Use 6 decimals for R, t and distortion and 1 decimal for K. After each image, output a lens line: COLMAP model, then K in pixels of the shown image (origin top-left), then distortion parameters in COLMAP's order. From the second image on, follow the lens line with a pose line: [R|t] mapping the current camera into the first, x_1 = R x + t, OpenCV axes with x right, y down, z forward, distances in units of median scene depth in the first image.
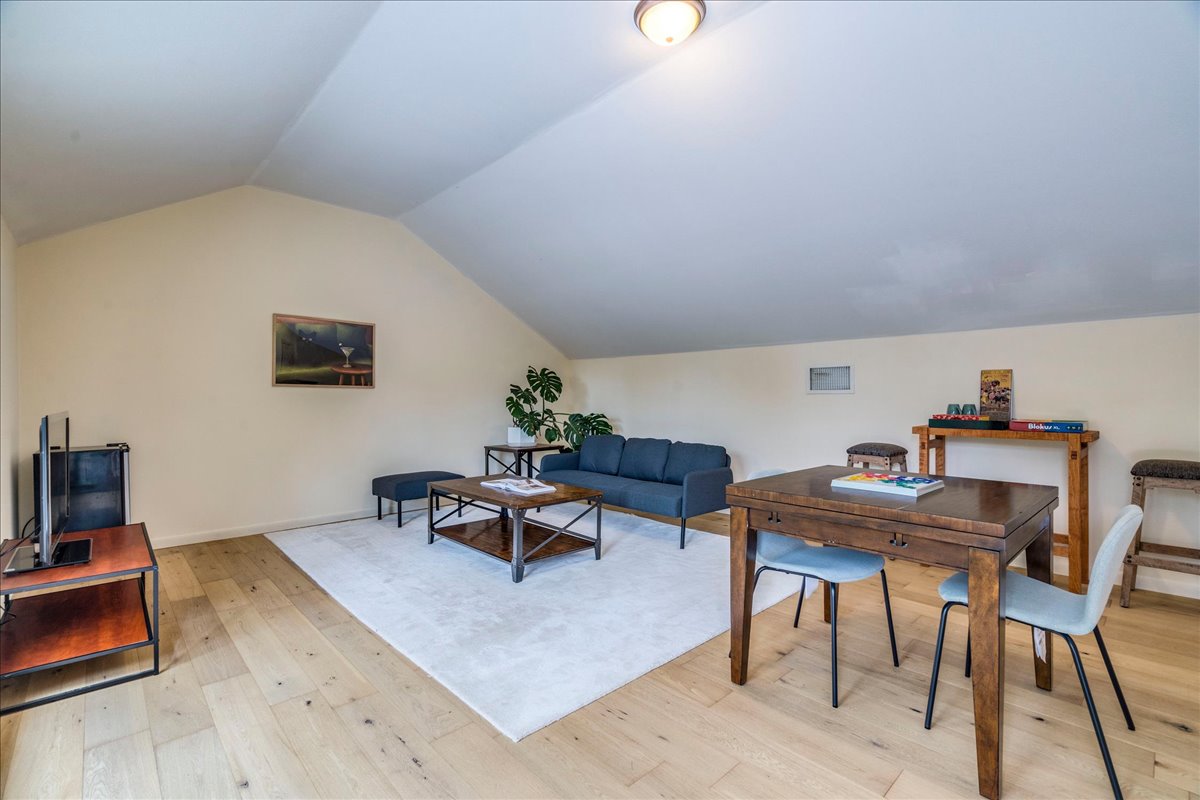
lens RADIAL K [[541.6, 0, 600.5], [0, 541.6, 395.7], [0, 0, 1]] dist [-0.002880, -0.000277]
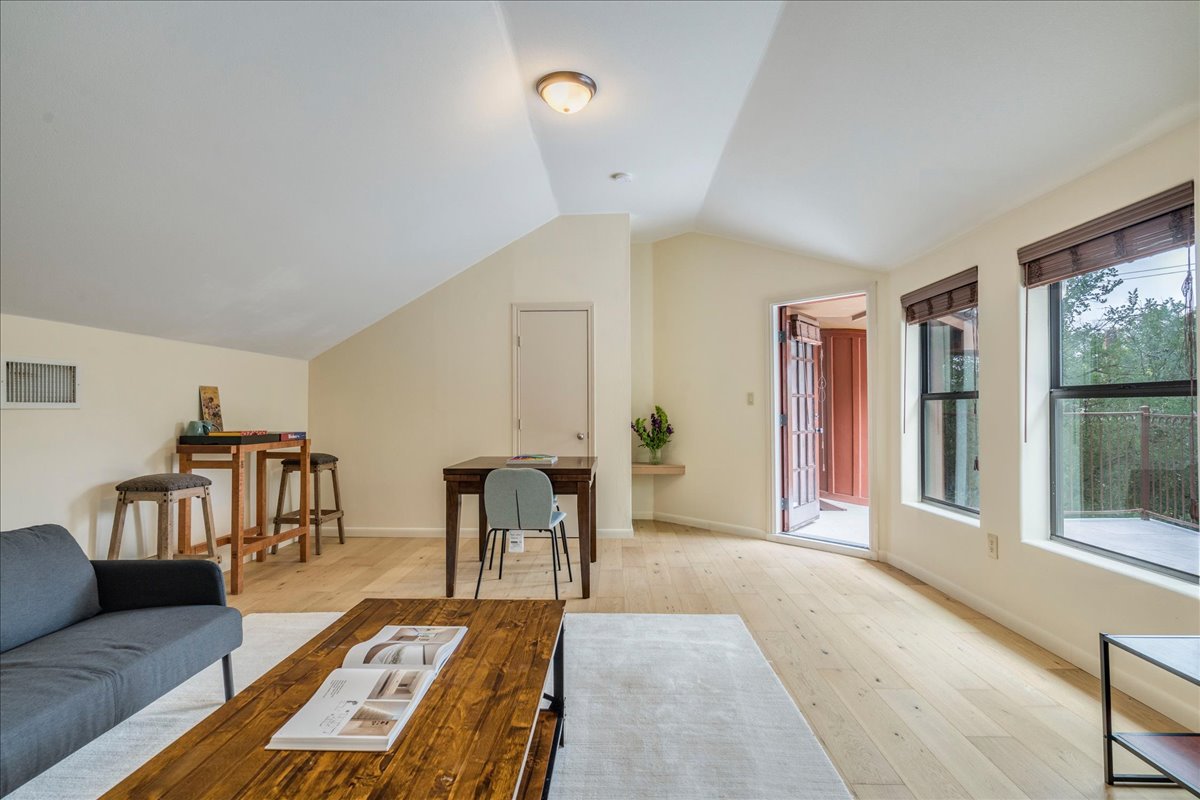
lens RADIAL K [[541.6, 0, 600.5], [0, 541.6, 395.7], [0, 0, 1]] dist [-0.002880, -0.000277]
pose [[-0.694860, 0.023091, 0.718774, -0.586010], [0.003698, 0.999586, -0.028537, 0.001567], [-0.719136, -0.017171, -0.694658, 1.347053]]
